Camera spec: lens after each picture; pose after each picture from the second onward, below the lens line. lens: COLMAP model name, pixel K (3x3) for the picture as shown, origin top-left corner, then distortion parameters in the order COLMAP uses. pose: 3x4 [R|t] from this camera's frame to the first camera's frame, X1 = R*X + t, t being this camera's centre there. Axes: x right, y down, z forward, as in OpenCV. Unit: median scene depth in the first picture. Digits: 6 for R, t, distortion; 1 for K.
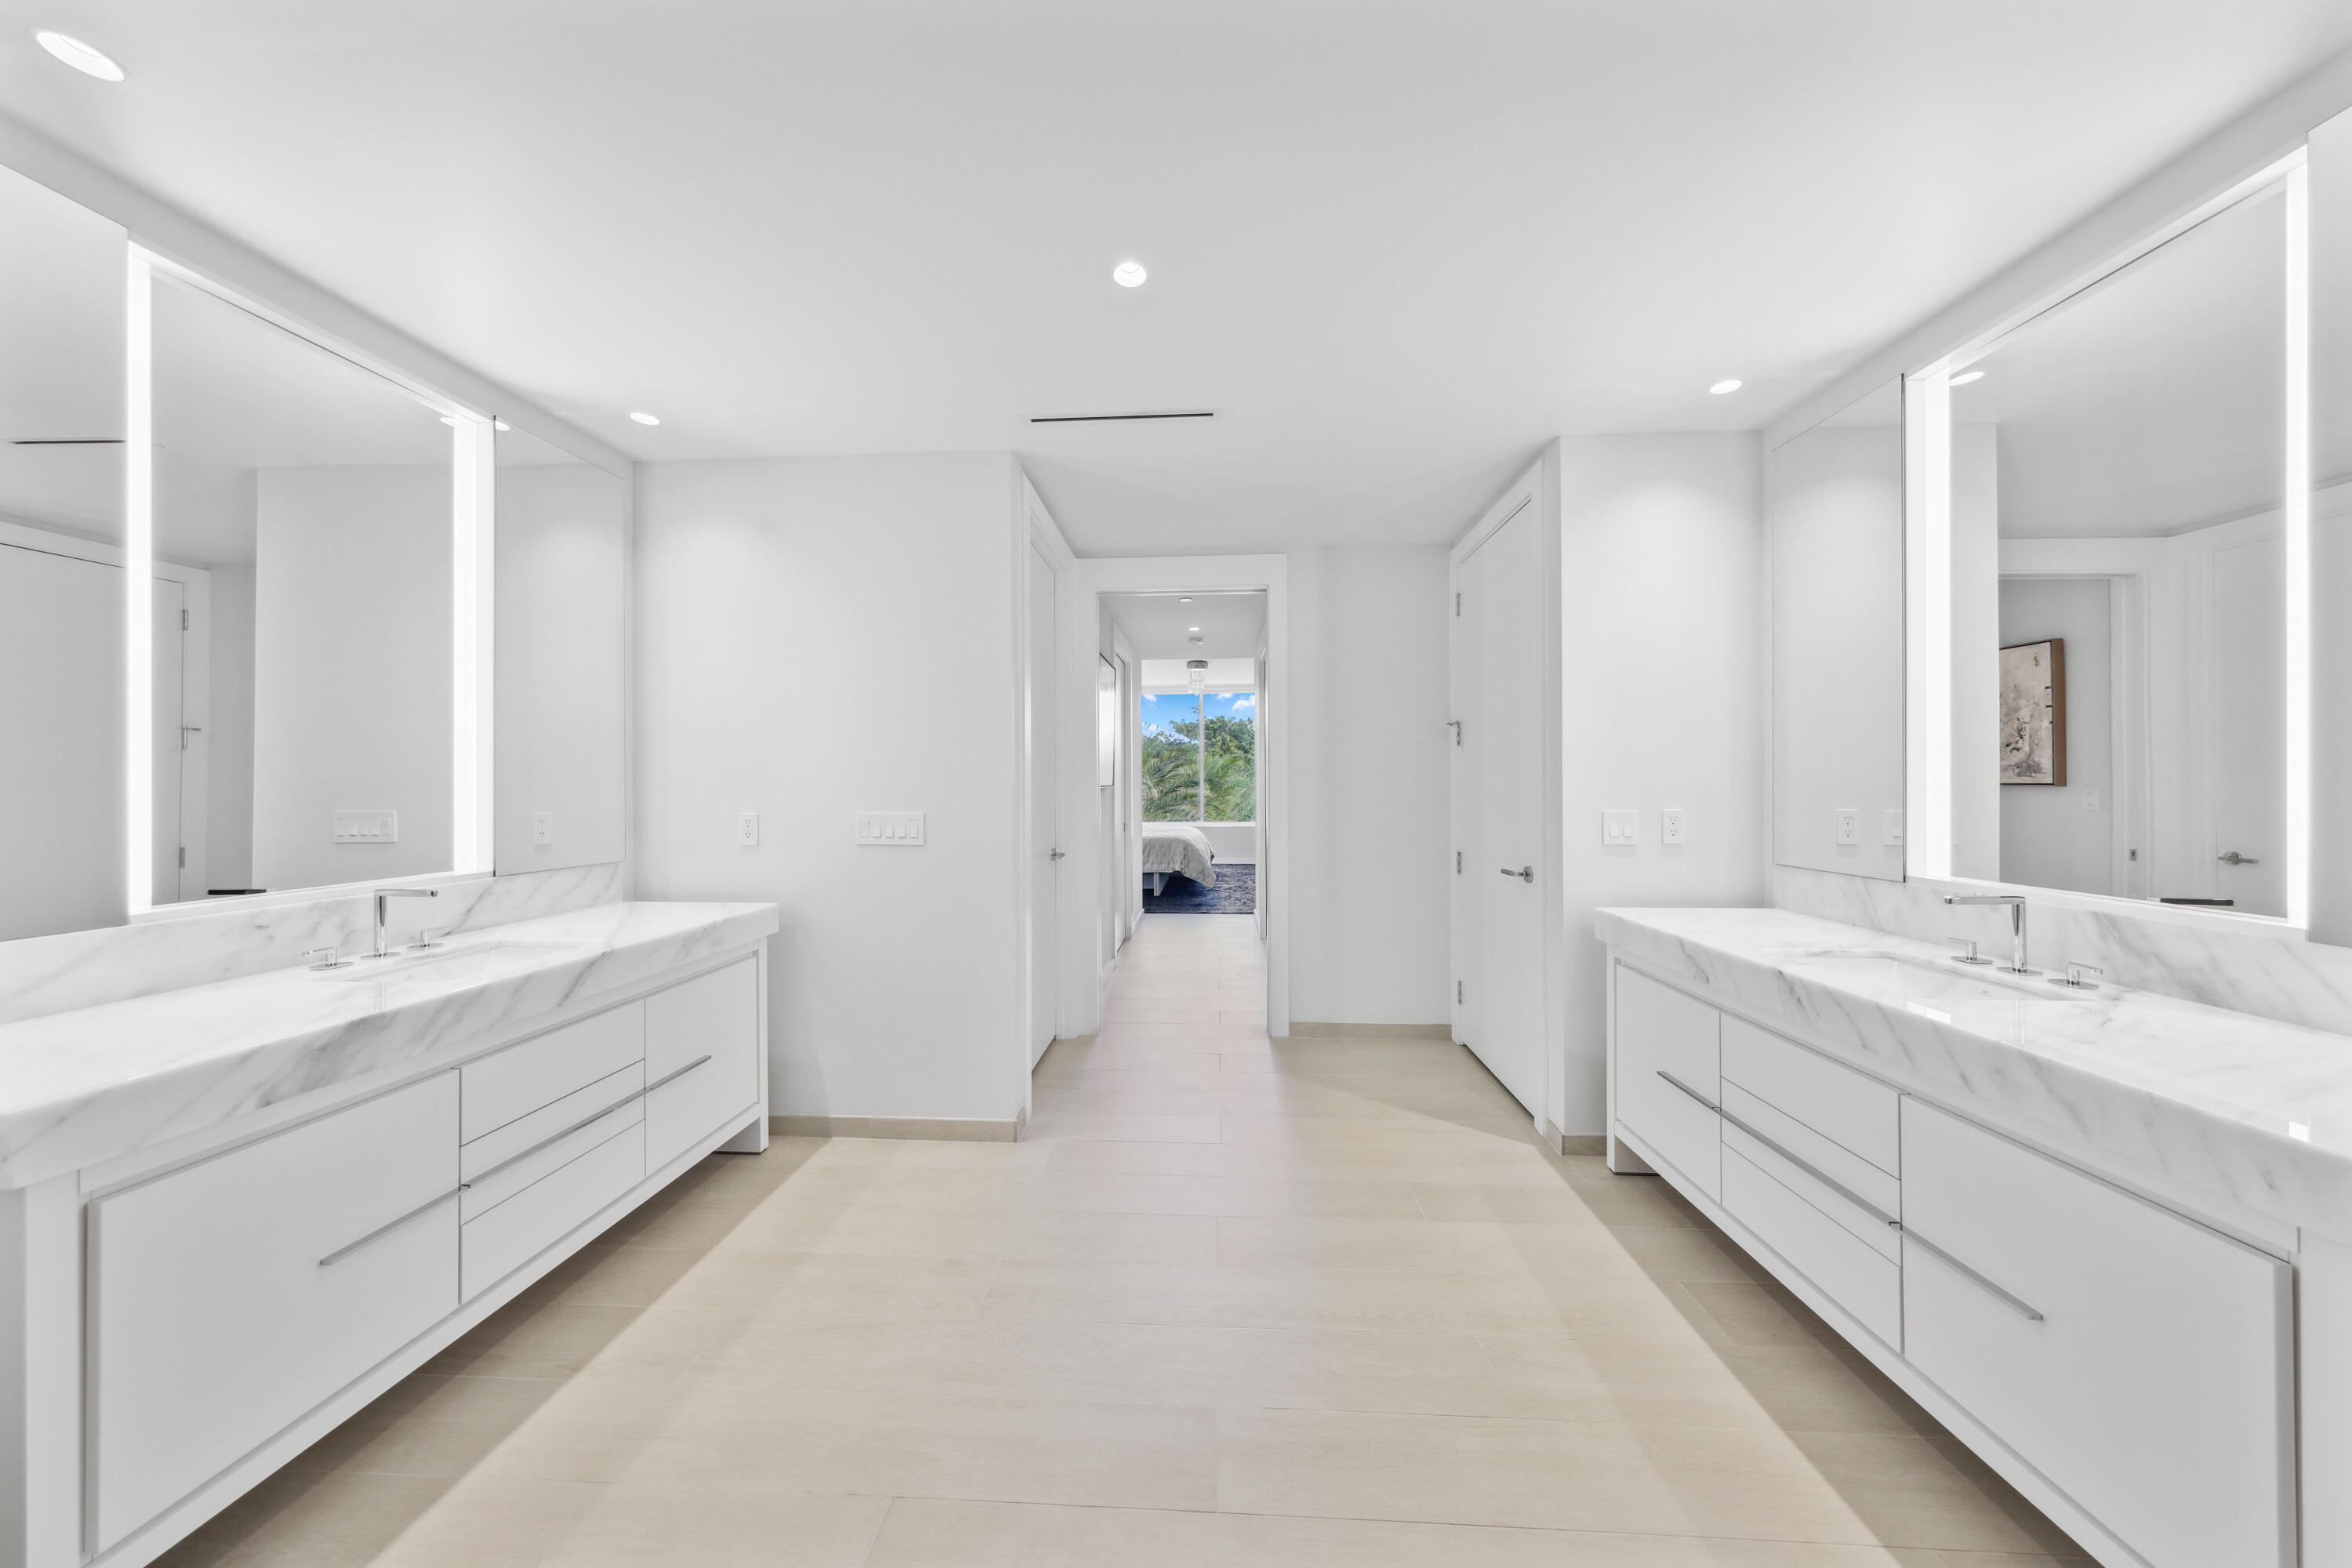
lens RADIAL K [[746.7, 0, 1188.2], [0, 746.7, 790.2], [0, 0, 1]] dist [0.001650, -0.000430]
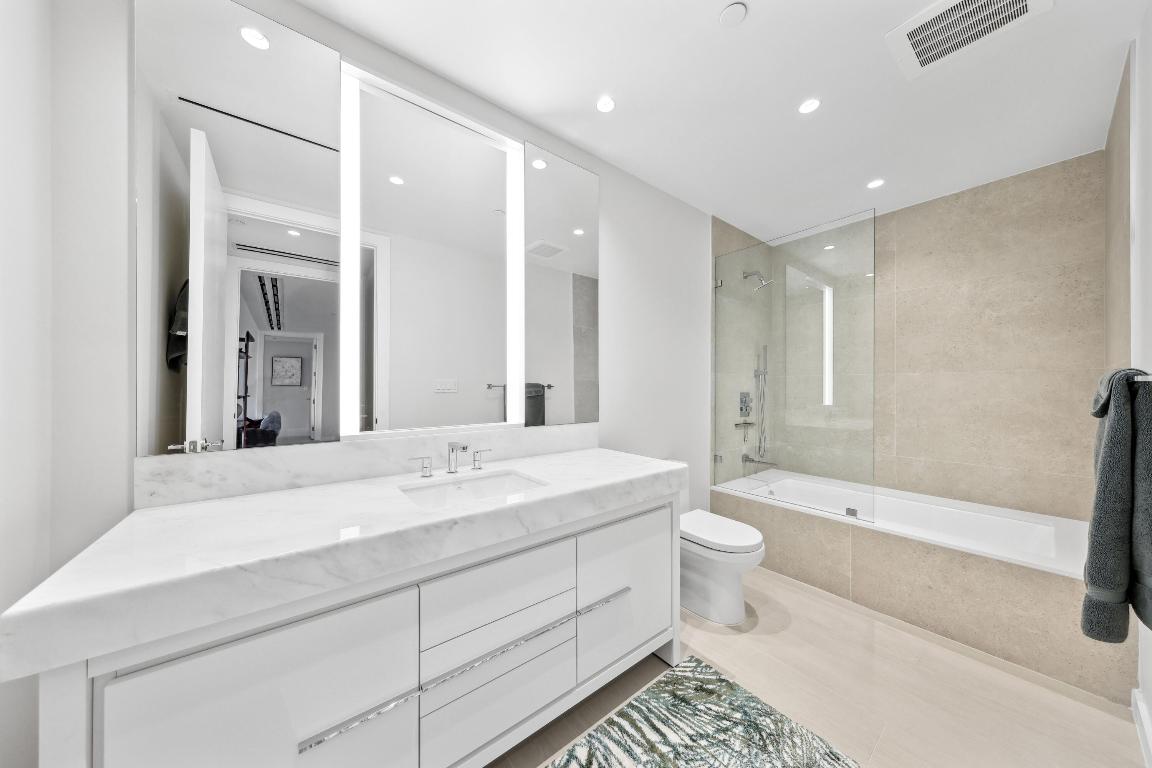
lens RADIAL K [[365.7, 0, 575.5], [0, 365.7, 391.3], [0, 0, 1]] dist [0.001650, -0.000430]
pose [[0.645216, -0.003151, -0.763993, -0.357072], [-0.001993, 0.999981, -0.005808, 0.059674], [0.763997, 0.005270, 0.645198, 0.804368]]
